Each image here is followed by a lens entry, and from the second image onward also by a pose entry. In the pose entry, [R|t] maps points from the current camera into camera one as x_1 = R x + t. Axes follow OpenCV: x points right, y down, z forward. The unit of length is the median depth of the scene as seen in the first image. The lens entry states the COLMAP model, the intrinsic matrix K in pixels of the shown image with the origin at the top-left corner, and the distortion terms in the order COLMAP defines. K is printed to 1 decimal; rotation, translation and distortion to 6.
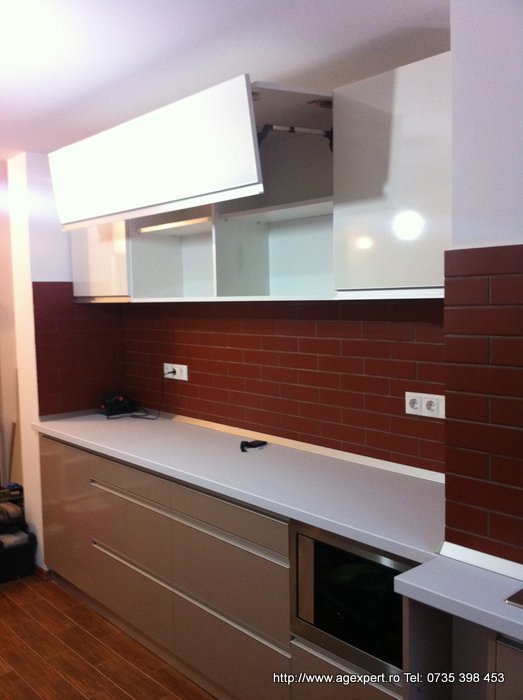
lens RADIAL K [[658.9, 0, 261.5], [0, 658.9, 350.0], [0, 0, 1]] dist [0.108363, -0.329320]
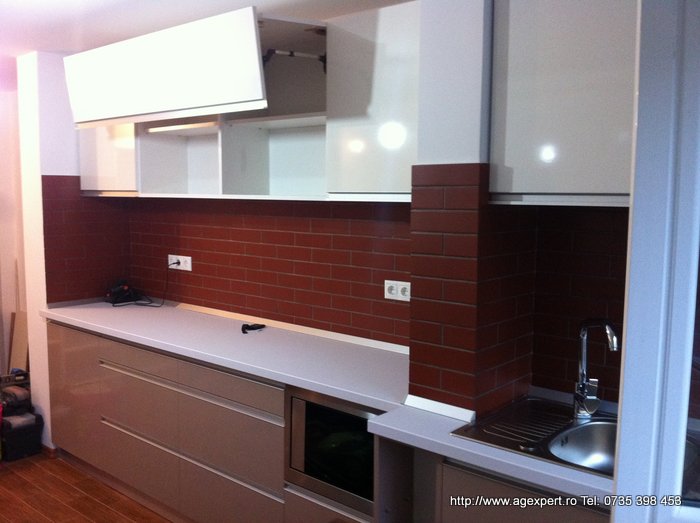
lens RADIAL K [[658.9, 0, 350.0], [0, 658.9, 261.5], [0, 0, 1]] dist [0.108363, -0.329320]
pose [[0.990009, 0.012986, 0.140402, -0.009173], [-0.015860, 0.999687, 0.019369, 0.006940], [-0.140107, -0.021403, 0.989905, -0.137537]]
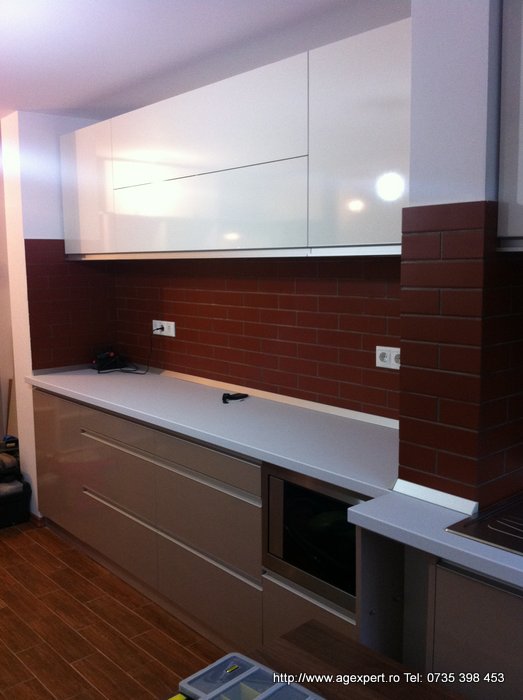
lens RADIAL K [[660.7, 0, 261.5], [0, 660.7, 350.0], [0, 0, 1]] dist [0.156565, -0.525764]
pose [[0.999949, 0.009764, -0.002701, 0.032063], [-0.009610, 0.998597, 0.052073, 0.014017], [0.003205, -0.052045, 0.998640, -0.046480]]
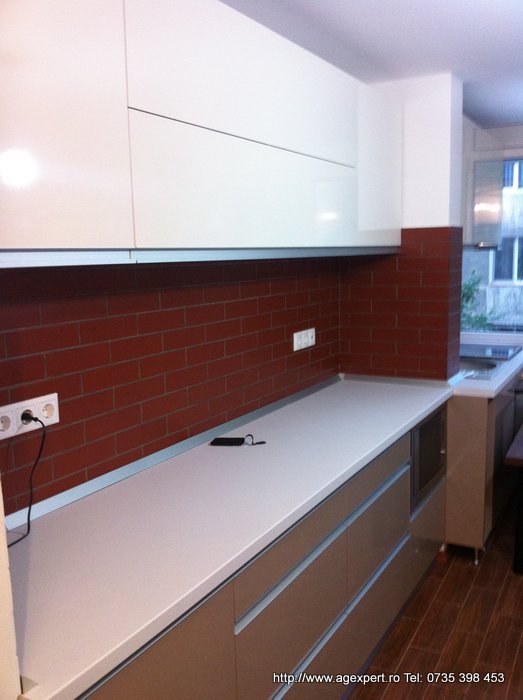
lens RADIAL K [[658.9, 0, 261.5], [0, 658.9, 350.0], [0, 0, 1]] dist [0.108363, -0.329320]
pose [[-0.327734, -0.115165, 0.937725, -0.778322], [0.101357, 0.982528, 0.156092, -0.087955], [-0.939317, 0.146202, -0.310335, 1.228201]]
